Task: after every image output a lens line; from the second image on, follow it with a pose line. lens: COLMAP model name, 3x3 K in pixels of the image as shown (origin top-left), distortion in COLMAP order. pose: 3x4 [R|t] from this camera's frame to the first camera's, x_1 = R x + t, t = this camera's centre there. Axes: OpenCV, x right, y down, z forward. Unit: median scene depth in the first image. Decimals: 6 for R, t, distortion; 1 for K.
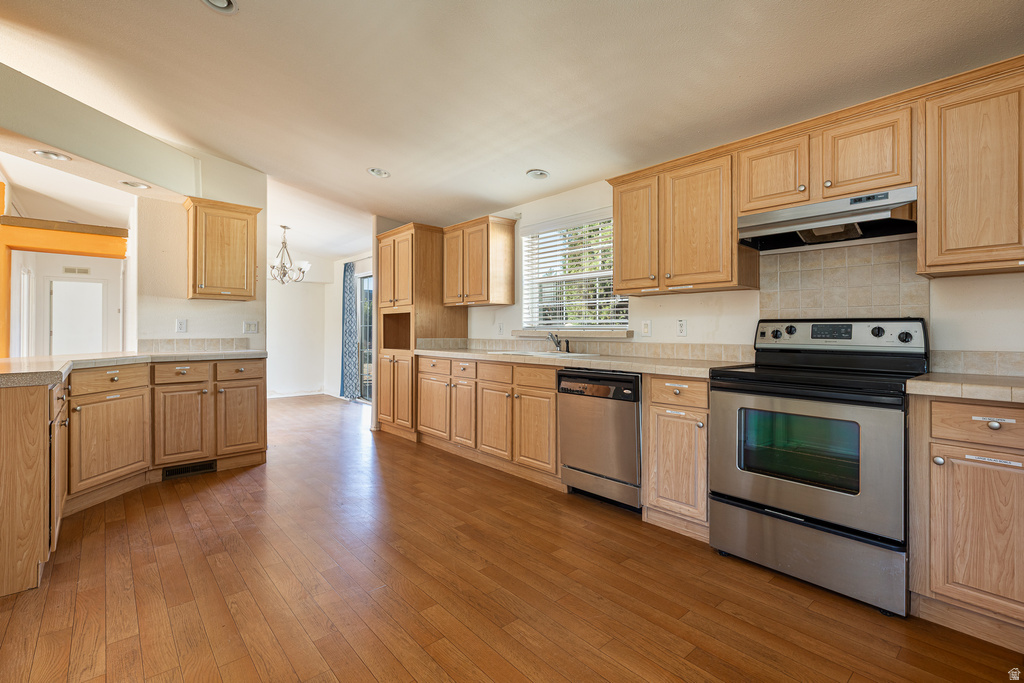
lens RADIAL K [[459.2, 0, 509.0], [0, 459.2, 333.9], [0, 0, 1]] dist [0.000134, -0.000314]
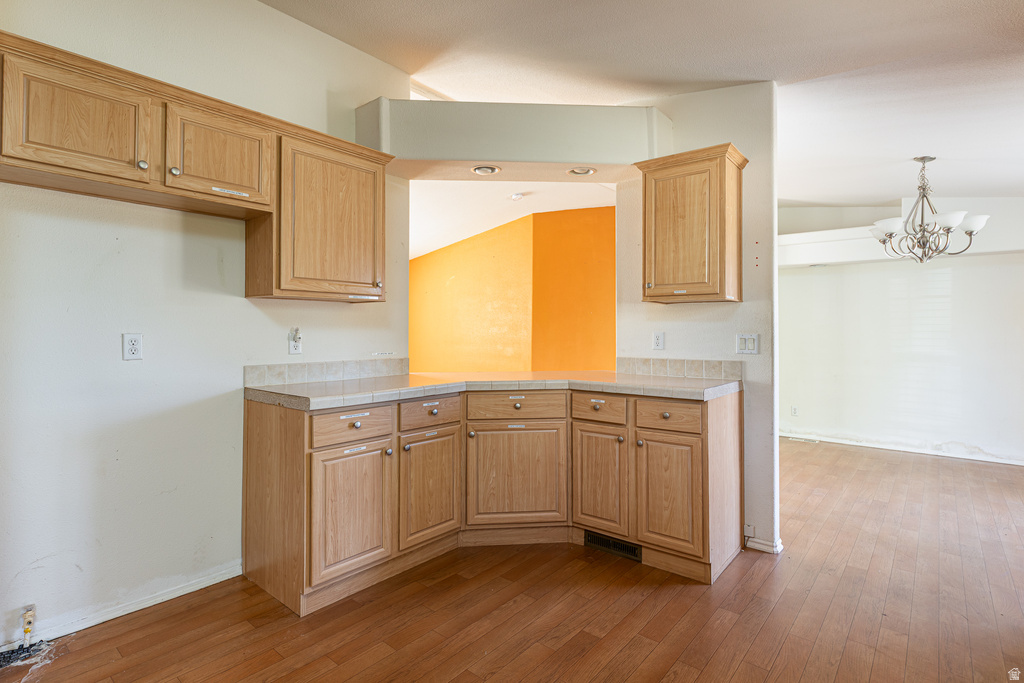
lens RADIAL K [[507.7, 0, 504.2], [0, 507.7, 324.2], [0, 0, 1]] dist [-0.005688, 0.001048]
pose [[0.146782, -0.014367, -0.989064, 0.068995], [-0.009423, 0.999829, -0.015922, -0.035349], [0.989124, 0.011657, 0.146622, 0.769629]]
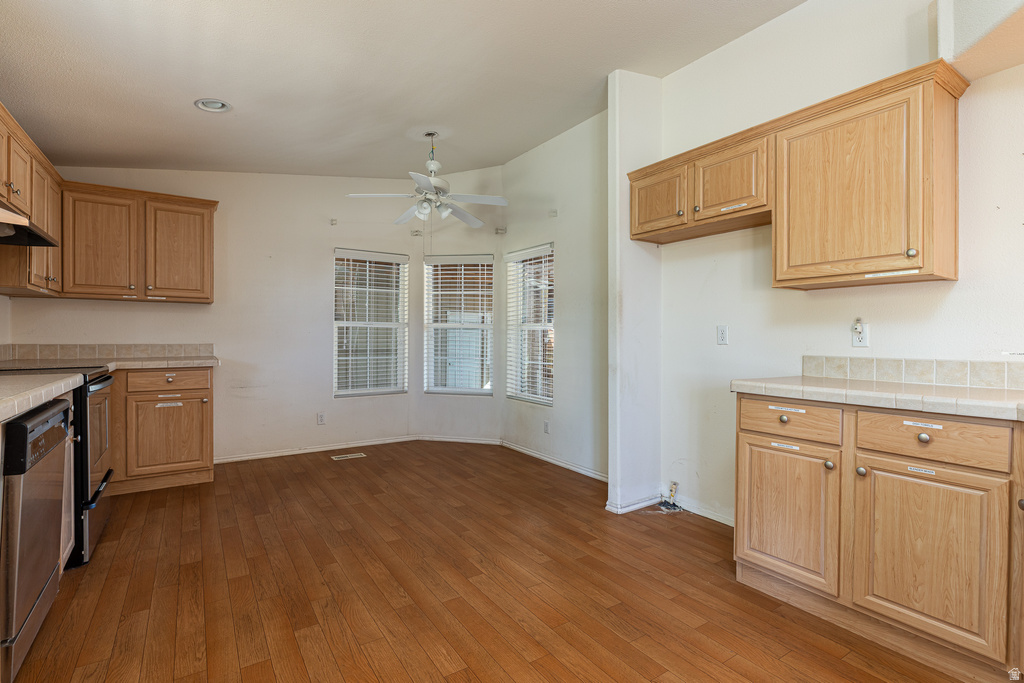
lens RADIAL K [[482.4, 0, 515.4], [0, 482.4, 341.5], [0, 0, 1]] dist [-0.002978, -0.000728]
pose [[-0.992385, -0.010907, 0.122688, -0.391798], [-0.009124, 0.999845, 0.015089, -0.010307], [-0.122833, 0.013854, -0.992331, 1.320756]]
